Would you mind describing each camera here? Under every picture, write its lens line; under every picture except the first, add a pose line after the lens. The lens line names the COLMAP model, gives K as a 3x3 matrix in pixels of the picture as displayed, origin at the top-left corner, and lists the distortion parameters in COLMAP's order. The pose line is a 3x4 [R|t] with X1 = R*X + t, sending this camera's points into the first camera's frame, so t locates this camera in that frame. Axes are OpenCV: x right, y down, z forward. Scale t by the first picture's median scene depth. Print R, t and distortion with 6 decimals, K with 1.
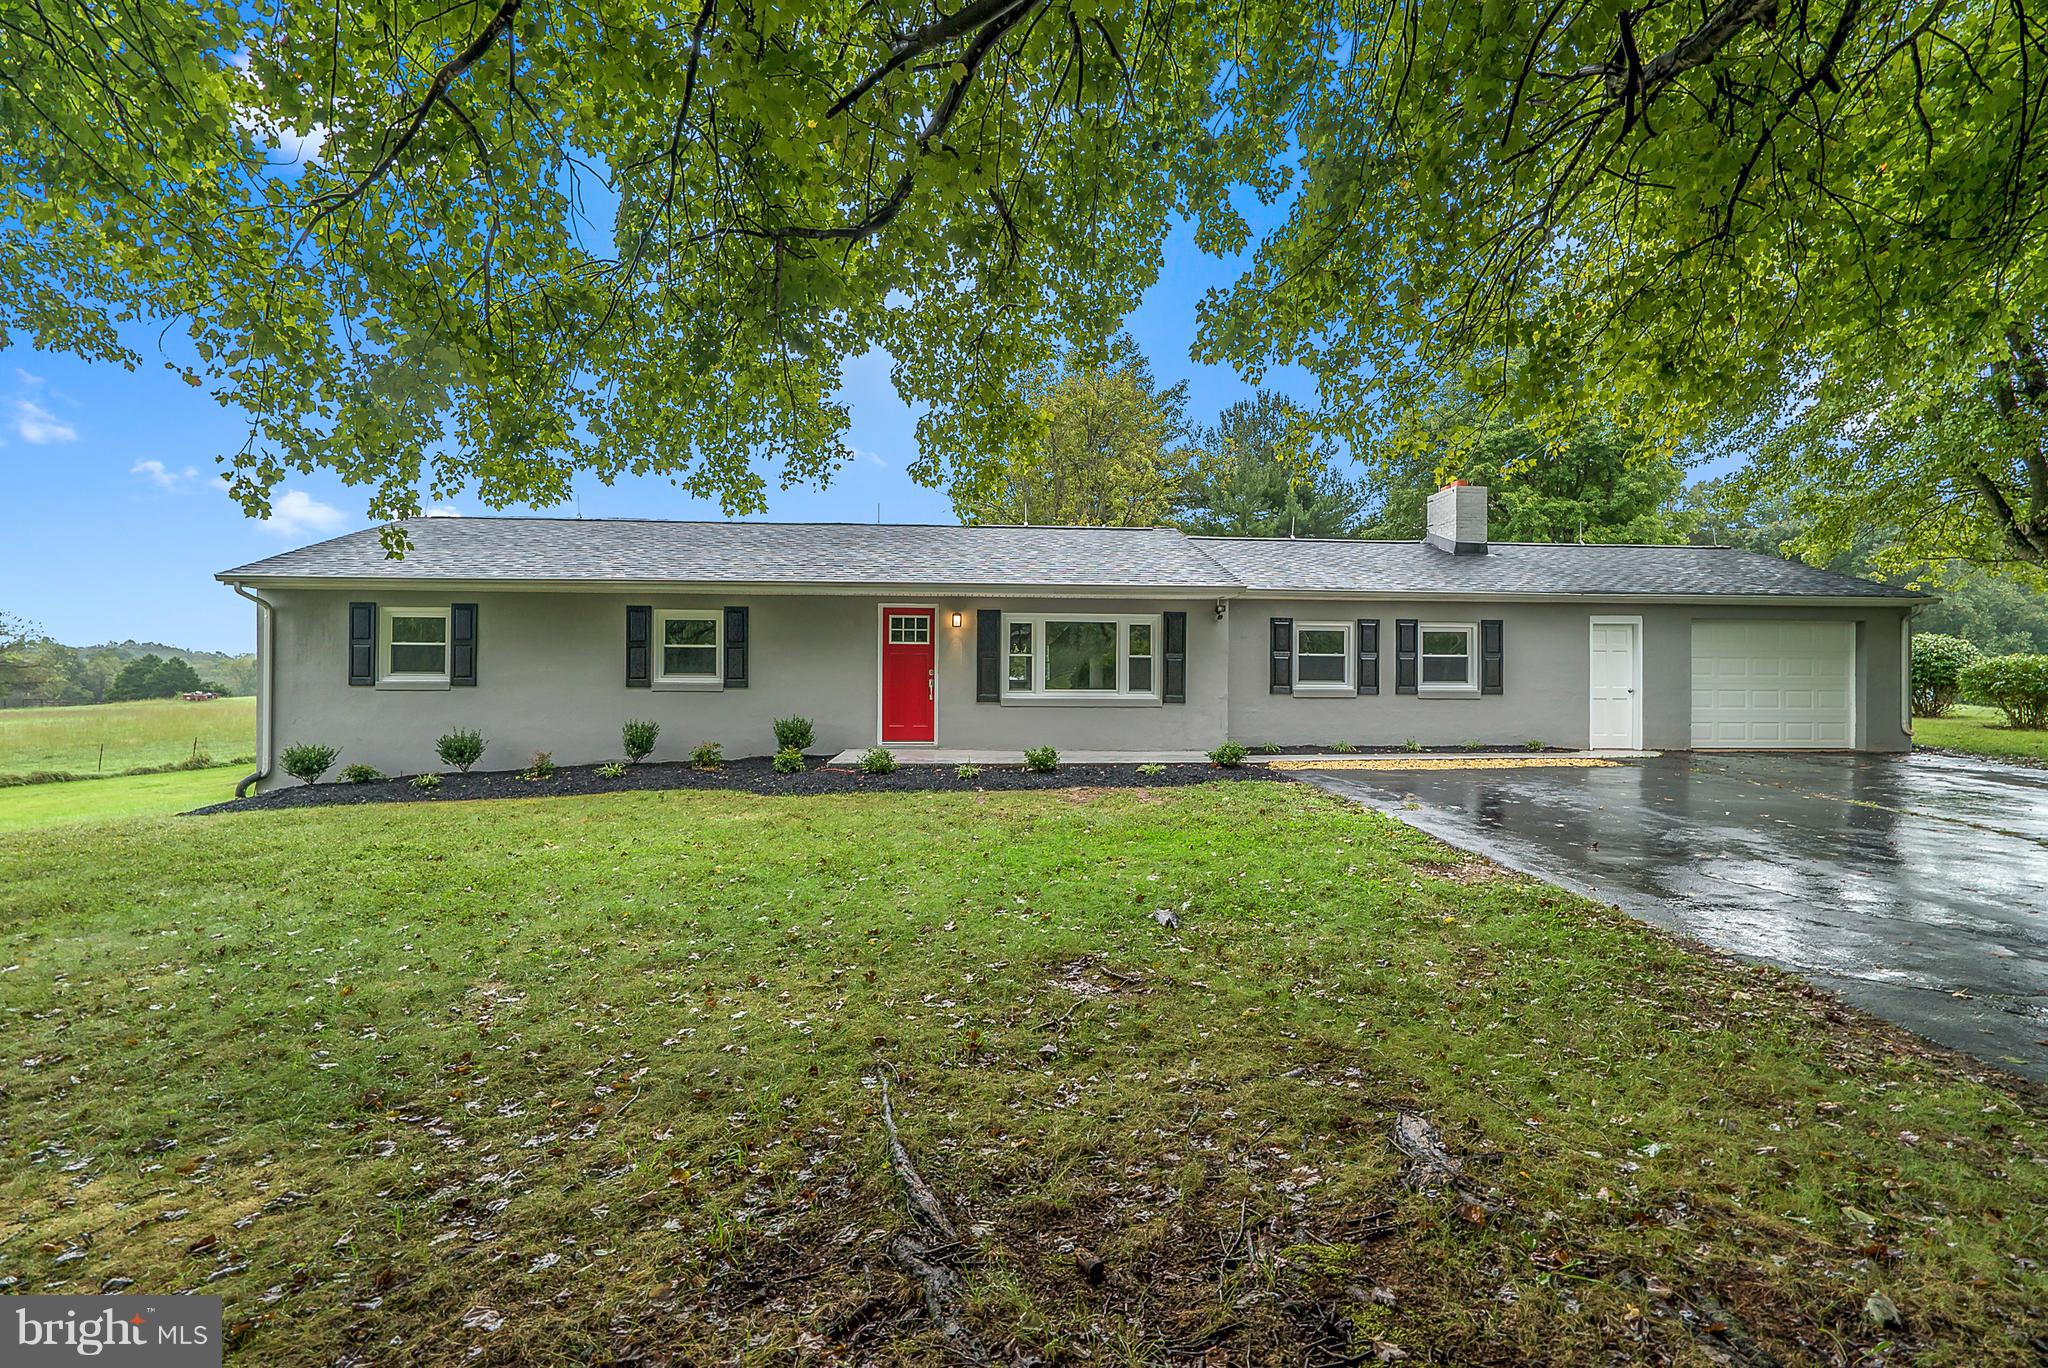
lens RADIAL K [[936.2, 0, 1026.5], [0, 936.2, 679.8], [0, 0, 1]] dist [-0.002342, 0.001631]
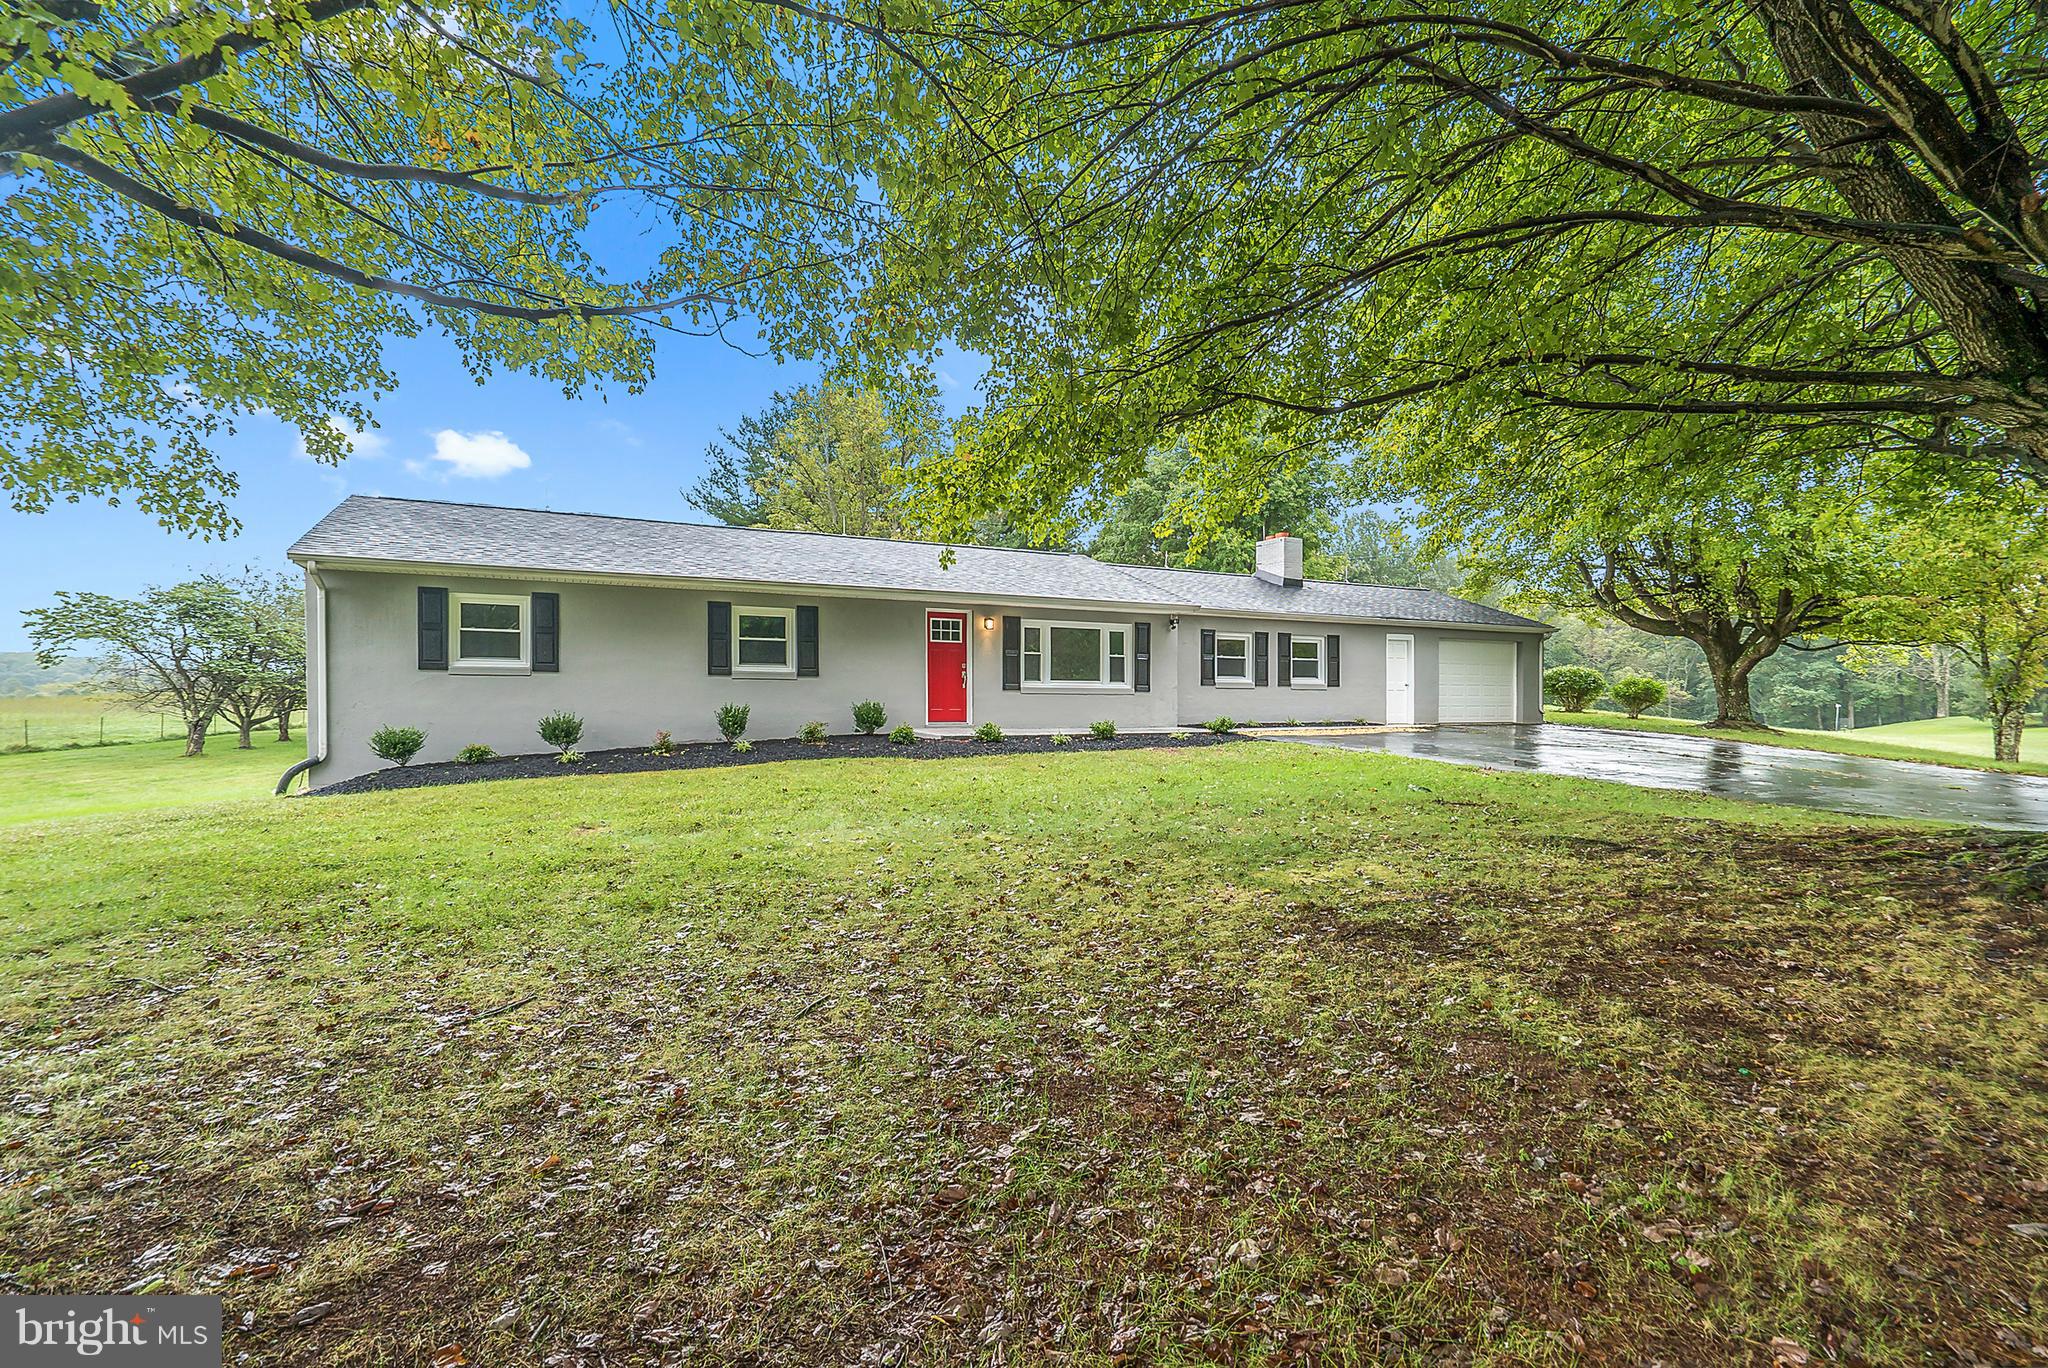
lens RADIAL K [[936.2, 0, 1019.0], [0, 936.2, 687.8], [0, 0, 1]] dist [-0.002342, 0.001631]
pose [[0.933557, 0.006690, 0.358366, -0.478797], [-0.011966, 0.999850, 0.012505, 0.005169], [-0.358228, -0.015963, 0.933498, -0.180894]]
